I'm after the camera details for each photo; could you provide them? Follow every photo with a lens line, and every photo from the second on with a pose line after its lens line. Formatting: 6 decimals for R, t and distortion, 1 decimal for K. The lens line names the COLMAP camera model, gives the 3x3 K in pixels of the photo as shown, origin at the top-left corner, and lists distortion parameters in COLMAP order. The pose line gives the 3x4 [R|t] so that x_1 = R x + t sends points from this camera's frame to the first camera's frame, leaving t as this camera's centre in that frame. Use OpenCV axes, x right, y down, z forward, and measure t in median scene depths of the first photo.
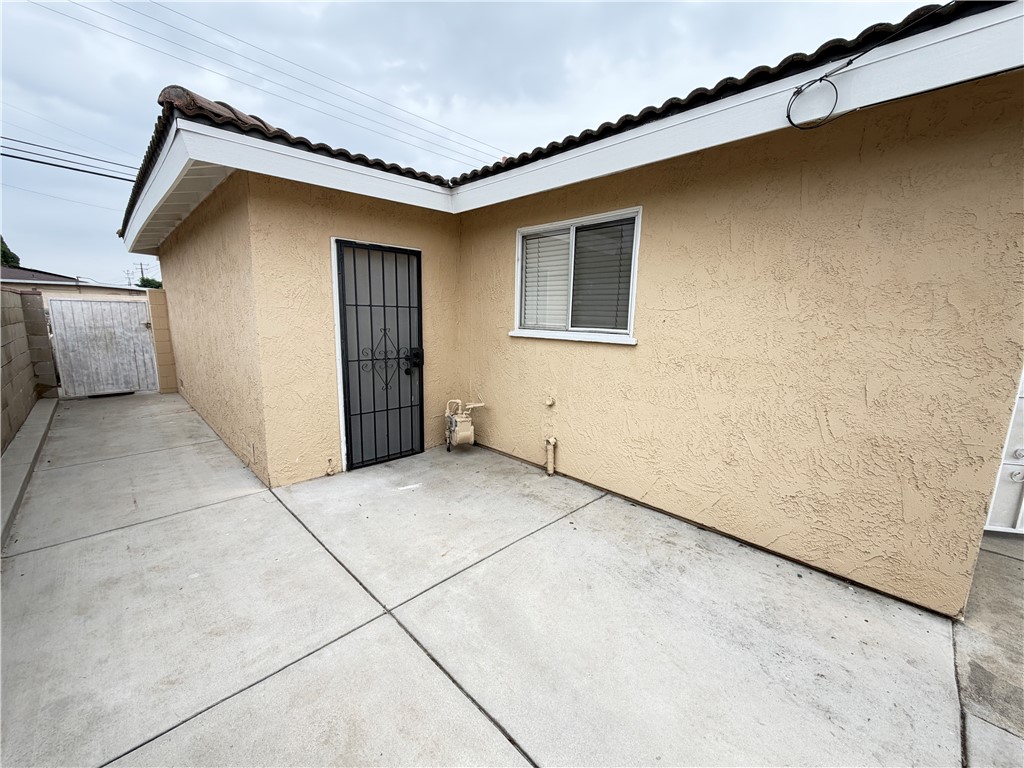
lens RADIAL K [[407.4, 0, 512.1], [0, 407.4, 383.3], [0, 0, 1]] dist [-0.001749, 0.000199]
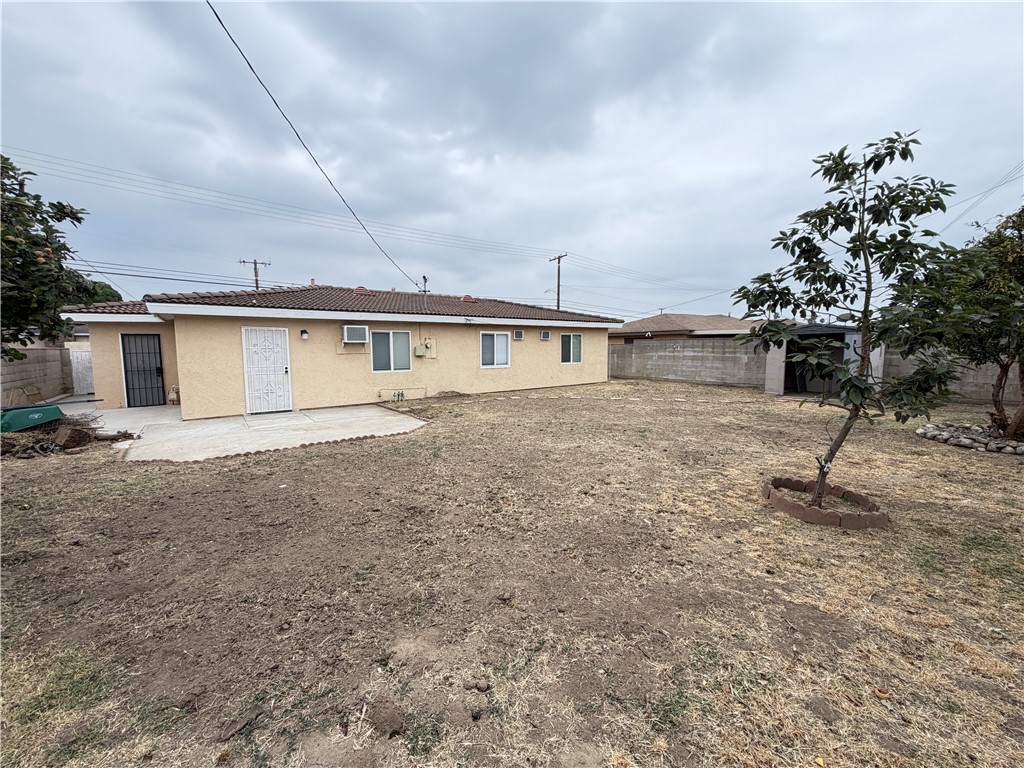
lens RADIAL K [[407.4, 0, 511.8], [0, 407.4, 387.5], [0, 0, 1]] dist [-0.001749, 0.000199]
pose [[0.987382, -0.009535, -0.158071, 2.139536], [-0.002558, 0.997095, -0.076126, 0.214494], [0.158338, 0.075570, 0.984489, -1.133173]]
